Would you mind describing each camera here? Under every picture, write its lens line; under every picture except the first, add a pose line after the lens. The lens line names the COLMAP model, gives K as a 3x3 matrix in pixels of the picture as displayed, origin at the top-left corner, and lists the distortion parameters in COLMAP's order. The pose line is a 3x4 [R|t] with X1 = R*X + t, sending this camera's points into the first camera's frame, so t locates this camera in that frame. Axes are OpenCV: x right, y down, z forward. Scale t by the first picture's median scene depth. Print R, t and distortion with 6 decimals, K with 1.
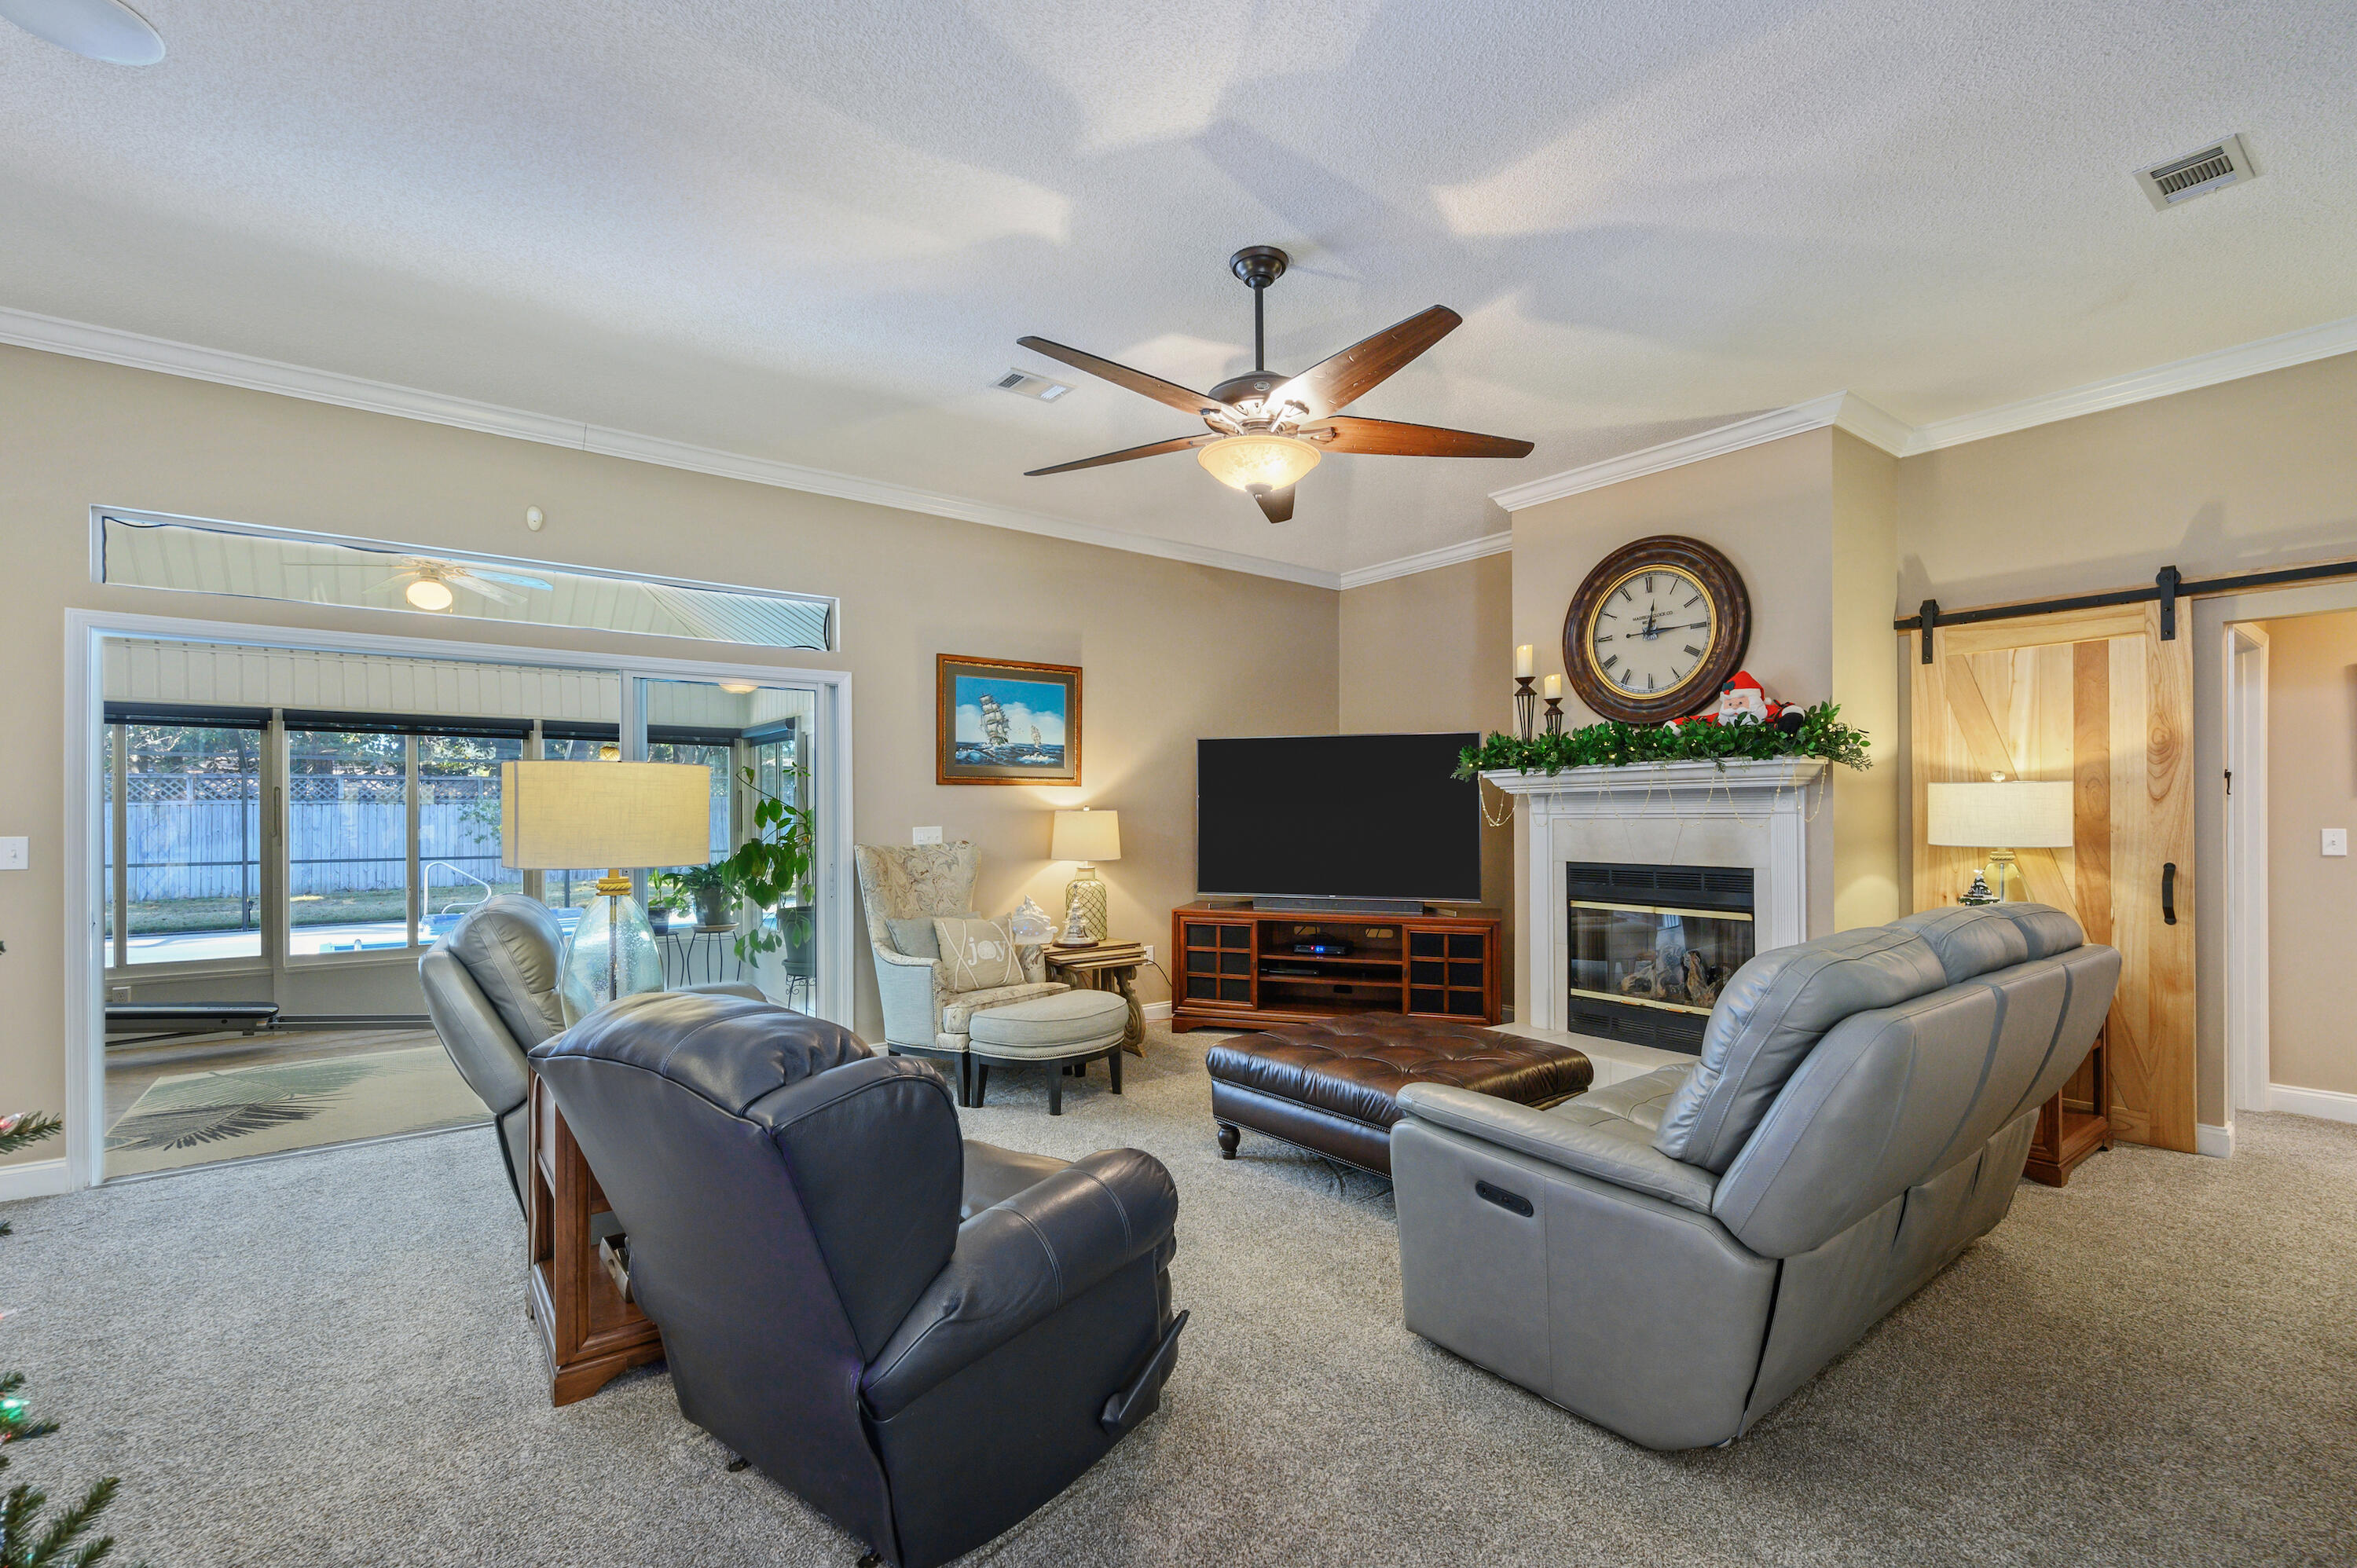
lens RADIAL K [[1028.4, 0, 1179.6], [0, 1028.4, 809.6], [0, 0, 1]] dist [0.000931, 0.000053]
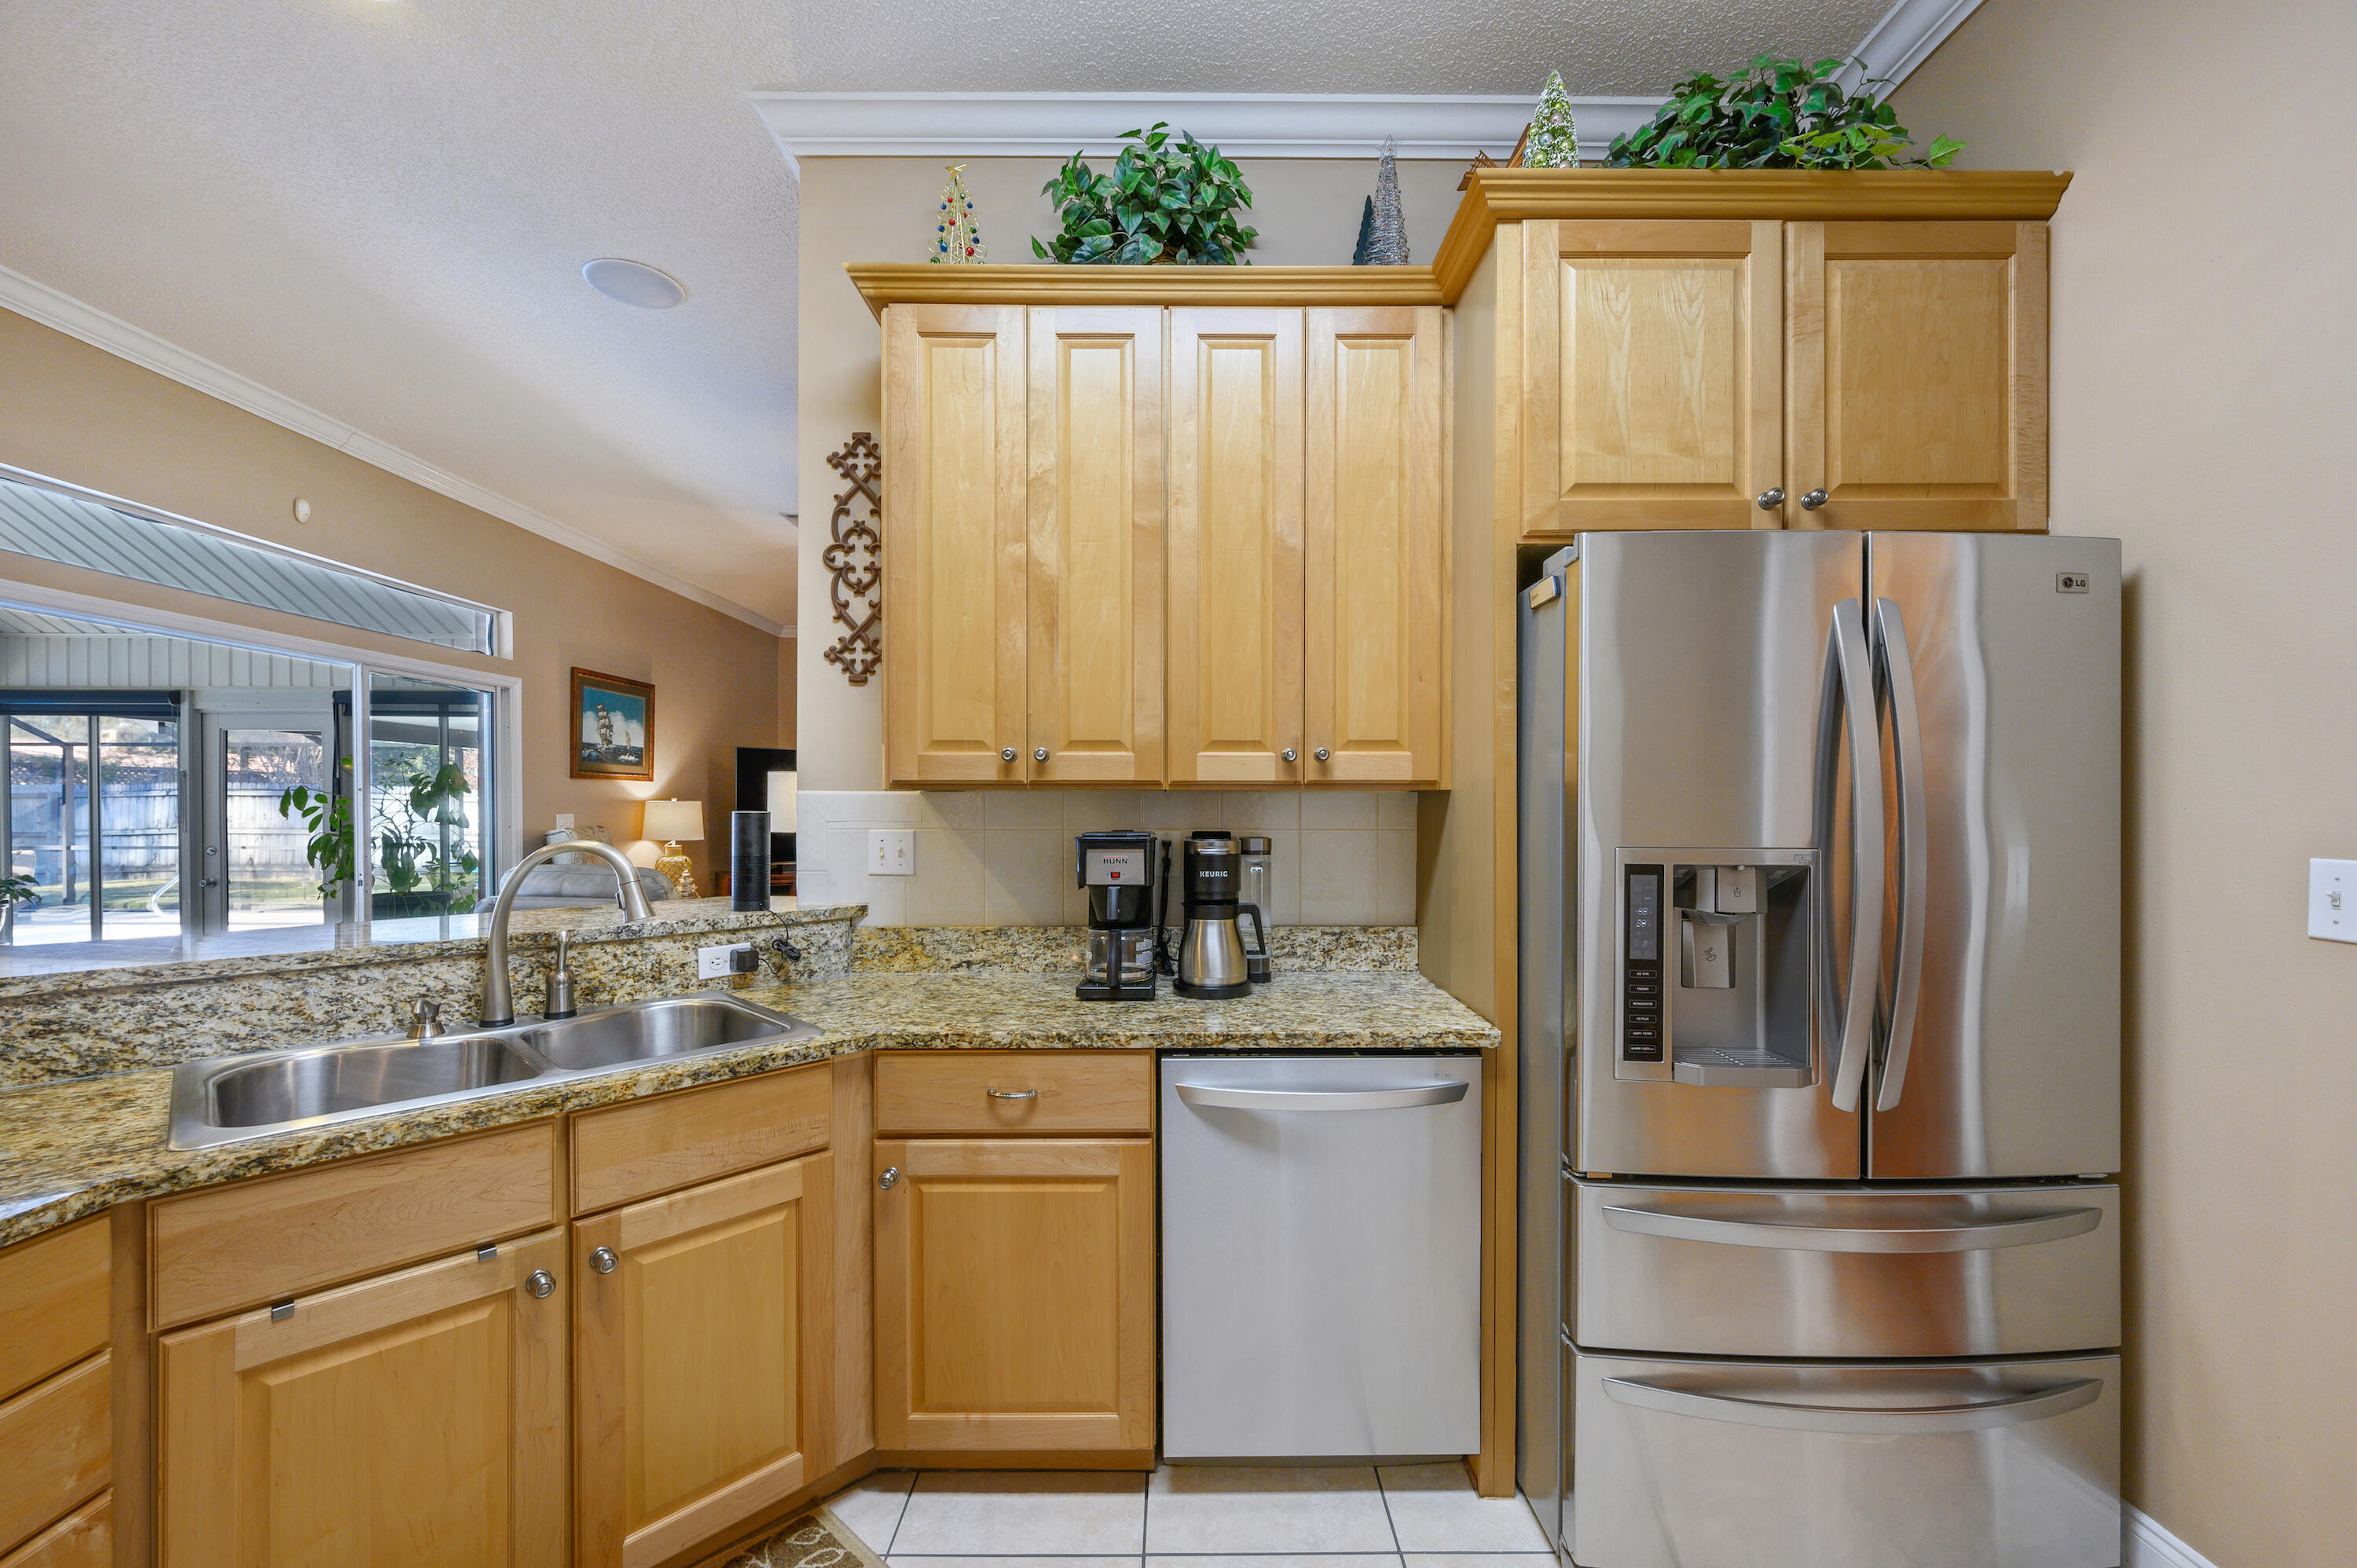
lens RADIAL K [[944.6, 0, 1154.0], [0, 944.6, 814.9], [0, 0, 1]] dist [-0.000616, 0.000118]
pose [[0.606767, -0.003270, 0.794873, -0.699560], [-0.005409, 0.999951, 0.008243, 0.005638], [-0.794861, -0.009301, 0.606720, -0.189439]]
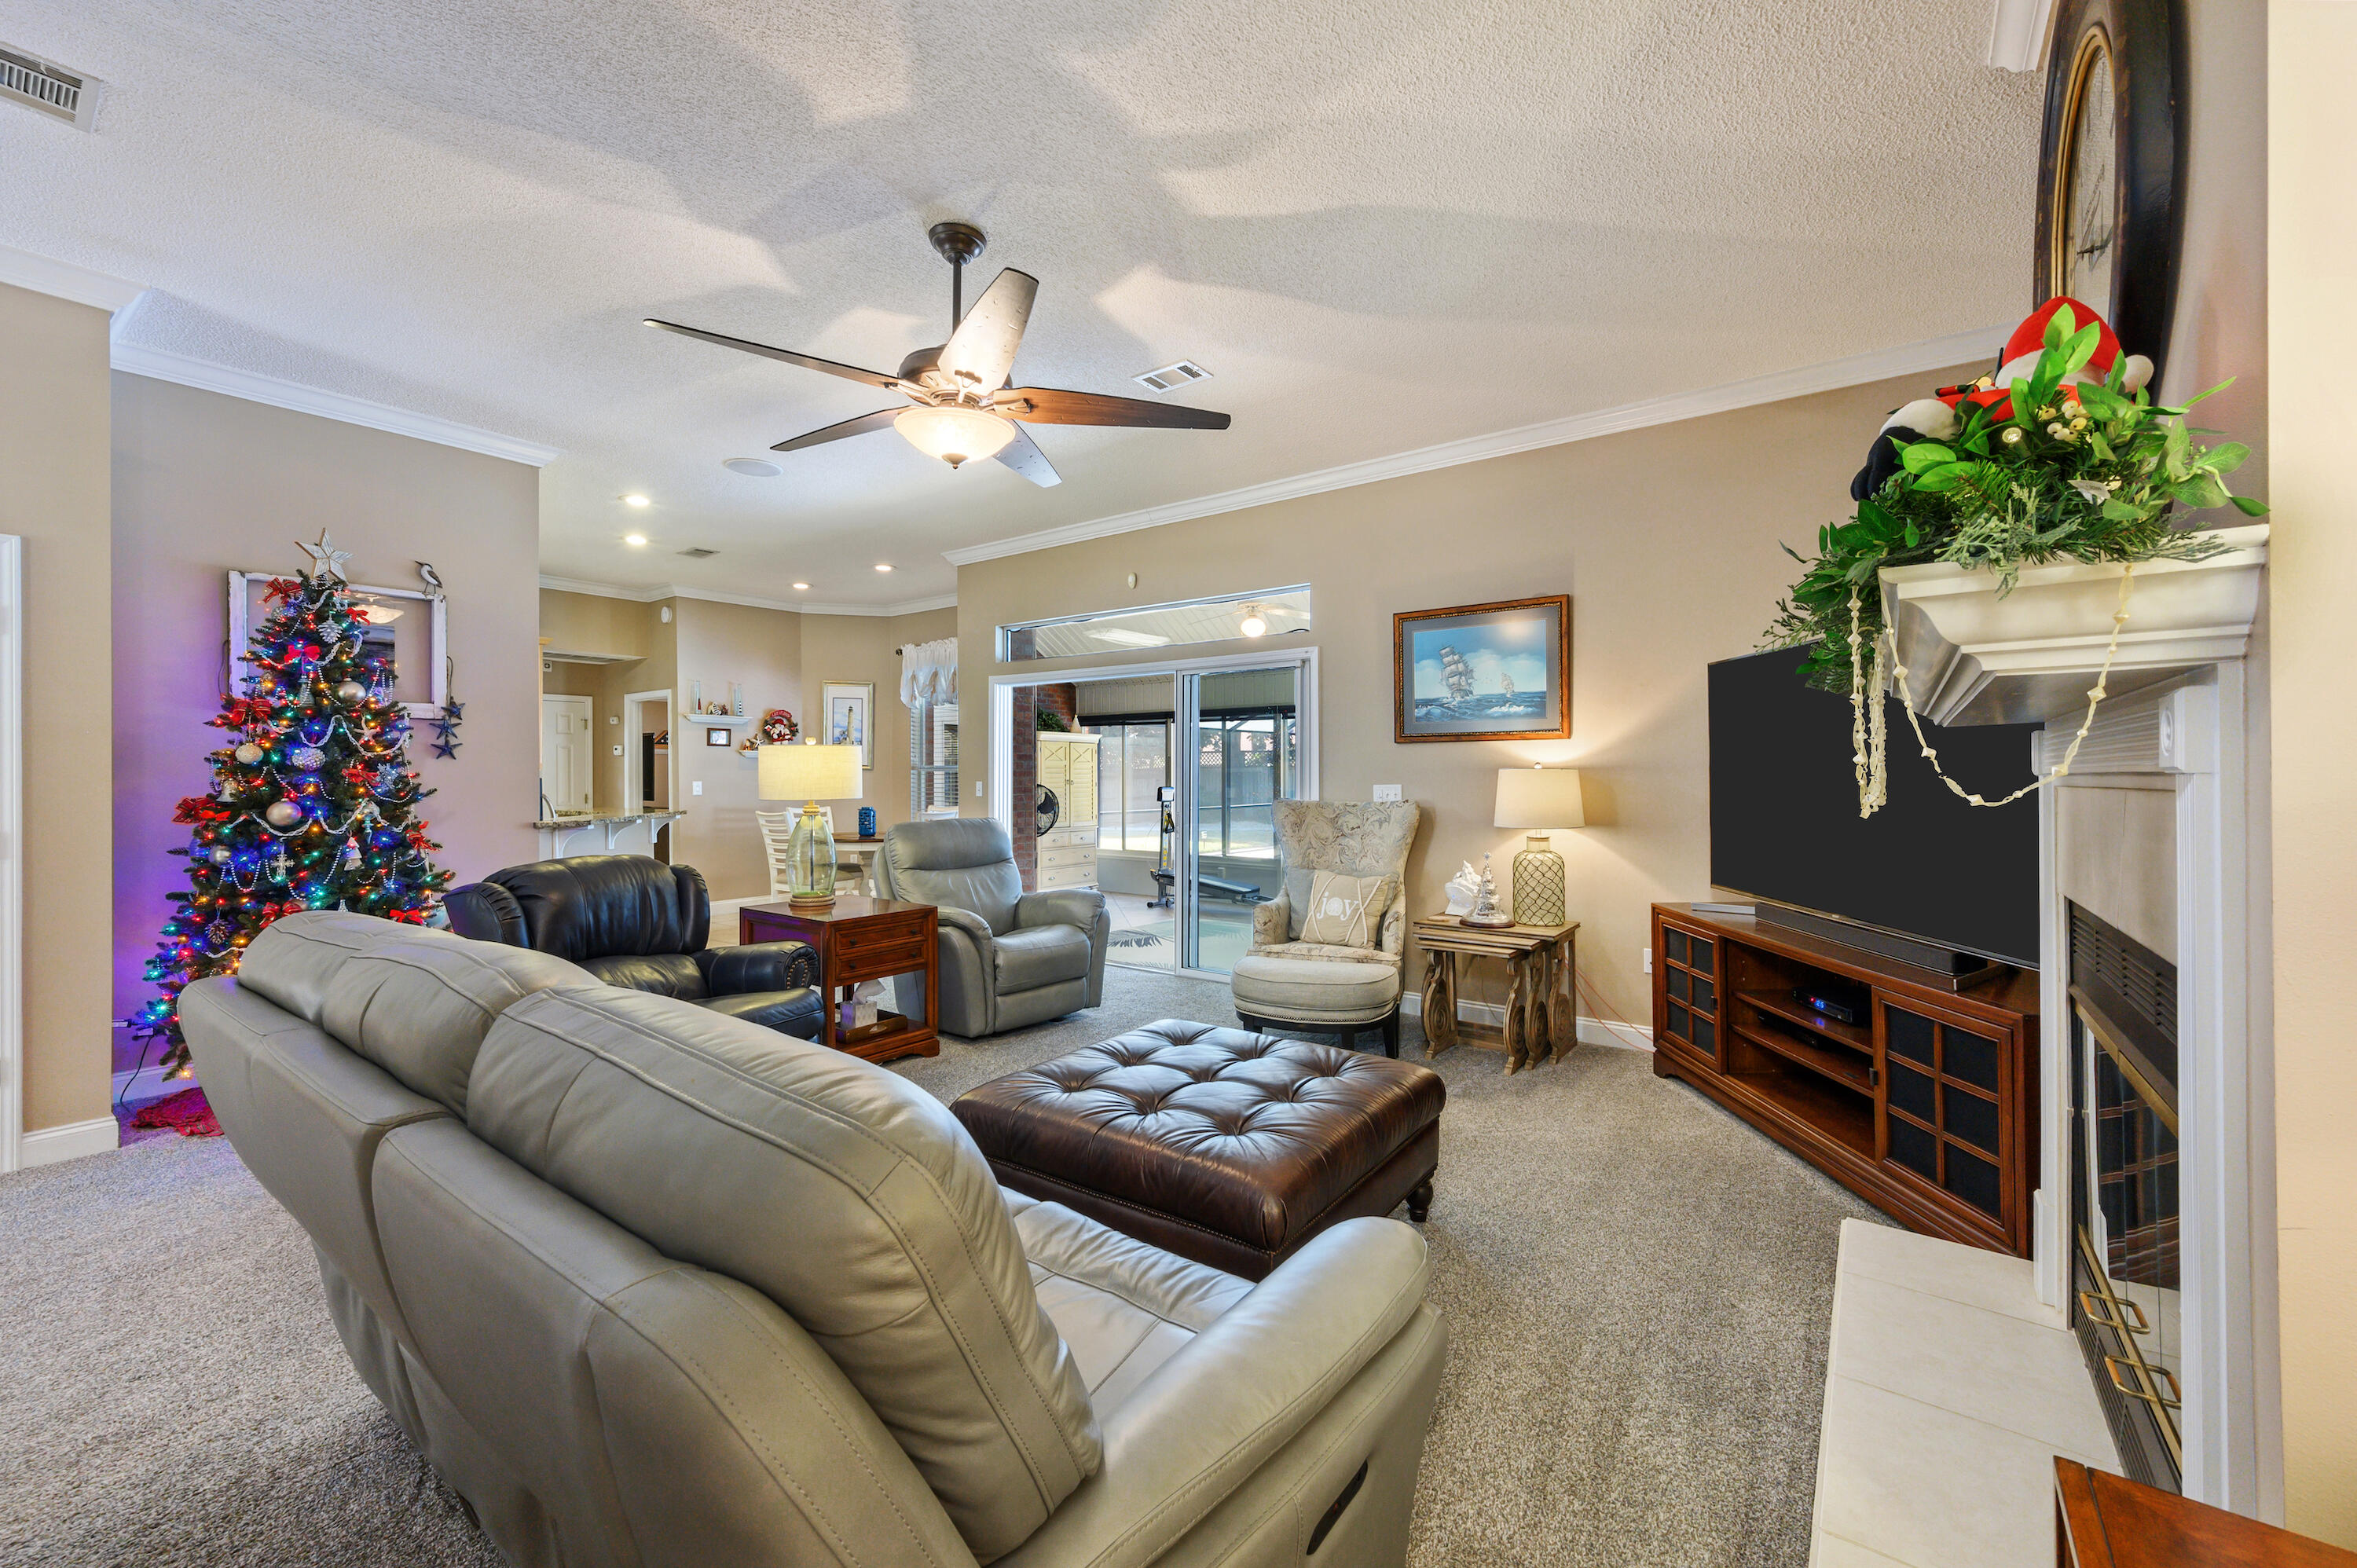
lens RADIAL K [[940.0, 0, 1168.8], [0, 940.0, 770.6], [0, 0, 1]] dist [-0.000867, -0.000066]
pose [[0.260052, -0.000817, -0.965594, 0.599618], [0.000727, 1.000000, -0.000650, 0.003089], [0.965594, -0.000533, 0.260052, 0.546682]]
